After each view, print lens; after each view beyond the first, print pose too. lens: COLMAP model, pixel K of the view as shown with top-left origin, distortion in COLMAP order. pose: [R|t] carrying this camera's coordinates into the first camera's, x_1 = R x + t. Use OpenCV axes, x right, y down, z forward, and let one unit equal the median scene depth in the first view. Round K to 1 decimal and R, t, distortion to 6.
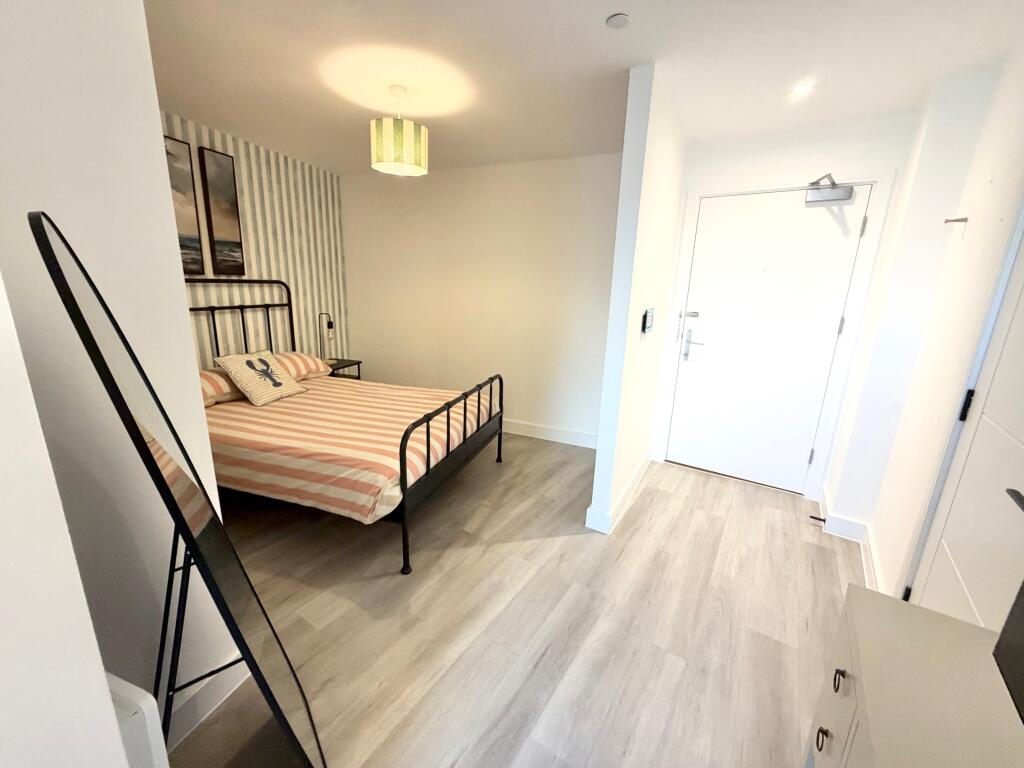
lens RADIAL K [[406.7, 0, 506.2], [0, 406.7, 383.8], [0, 0, 1]] dist [0.001849, 0.000056]
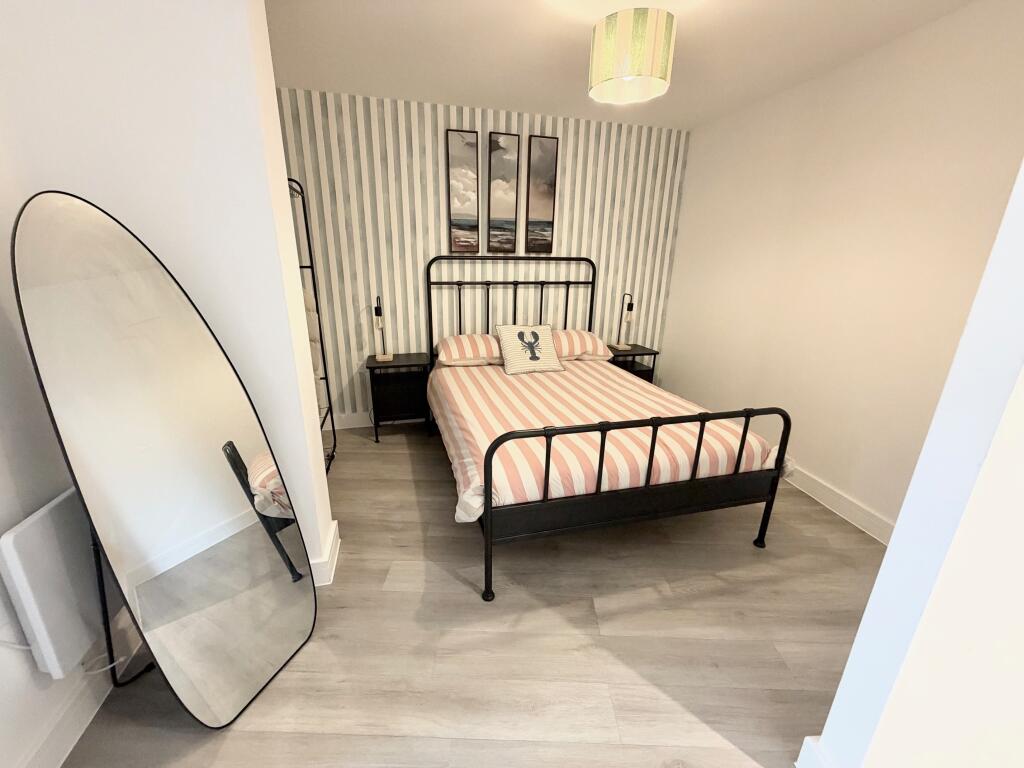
lens RADIAL K [[406.7, 0, 506.2], [0, 406.7, 383.8], [0, 0, 1]] dist [0.001849, 0.000056]
pose [[0.545060, 0.226942, -0.807098, 0.242227], [-0.198190, 0.970261, 0.138976, -0.063290], [0.814635, 0.084209, 0.573828, 0.345065]]
